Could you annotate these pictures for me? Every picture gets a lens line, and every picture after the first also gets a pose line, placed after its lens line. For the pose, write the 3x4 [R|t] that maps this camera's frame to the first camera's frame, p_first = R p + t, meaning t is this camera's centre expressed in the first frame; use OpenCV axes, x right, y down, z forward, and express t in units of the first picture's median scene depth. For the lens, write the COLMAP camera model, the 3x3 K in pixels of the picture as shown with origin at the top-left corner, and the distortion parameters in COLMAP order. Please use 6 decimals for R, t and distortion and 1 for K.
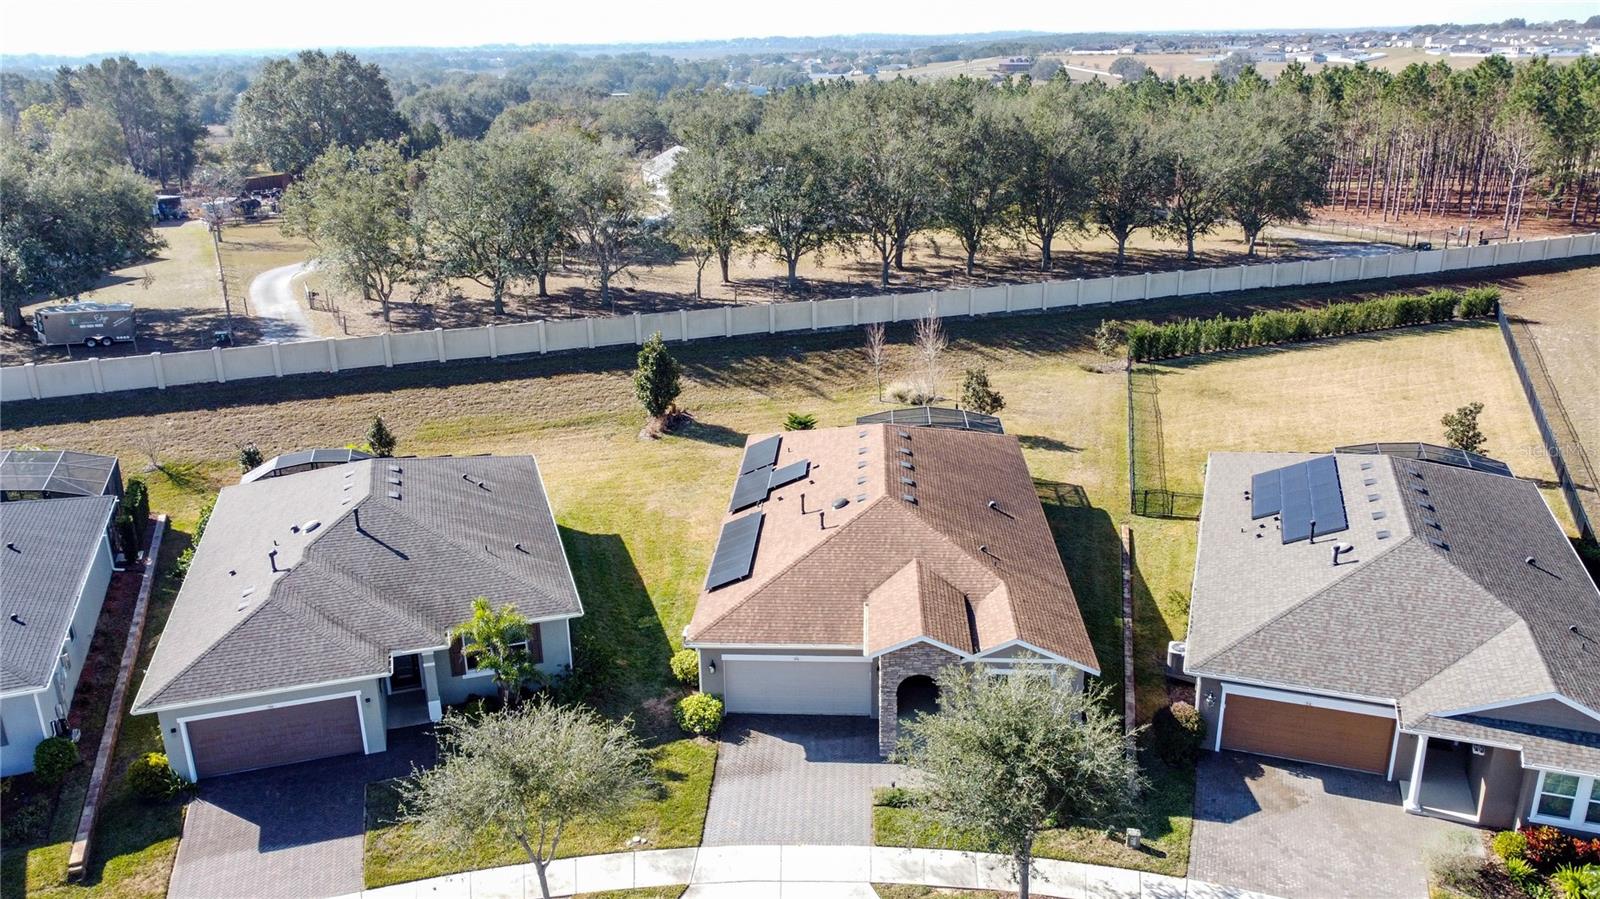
lens RADIAL K [[1206.4, 0, 799.4], [0, 1206.4, 455.4], [0, 0, 1]] dist [0.014050, -0.028626]
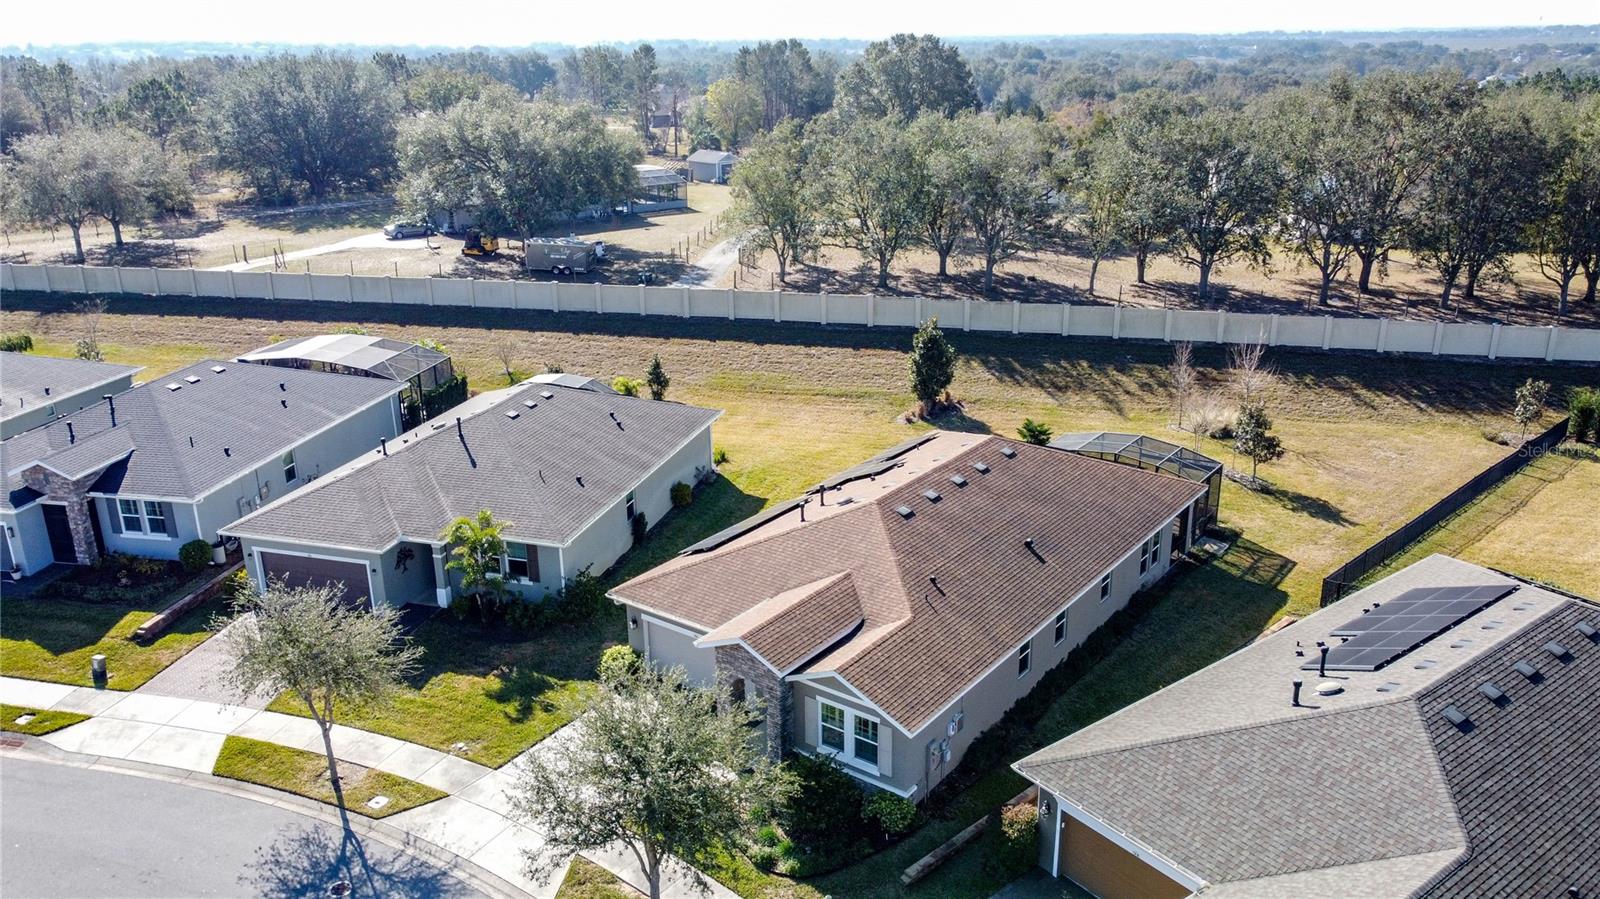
lens RADIAL K [[1206.4, 0, 799.4], [0, 1206.4, 455.4], [0, 0, 1]] dist [0.014050, -0.028626]
pose [[0.832685, 0.185137, -0.521881, 0.387909], [-0.180248, 0.981748, 0.060679, -0.037086], [0.523589, 0.043542, 0.850857, 0.131723]]
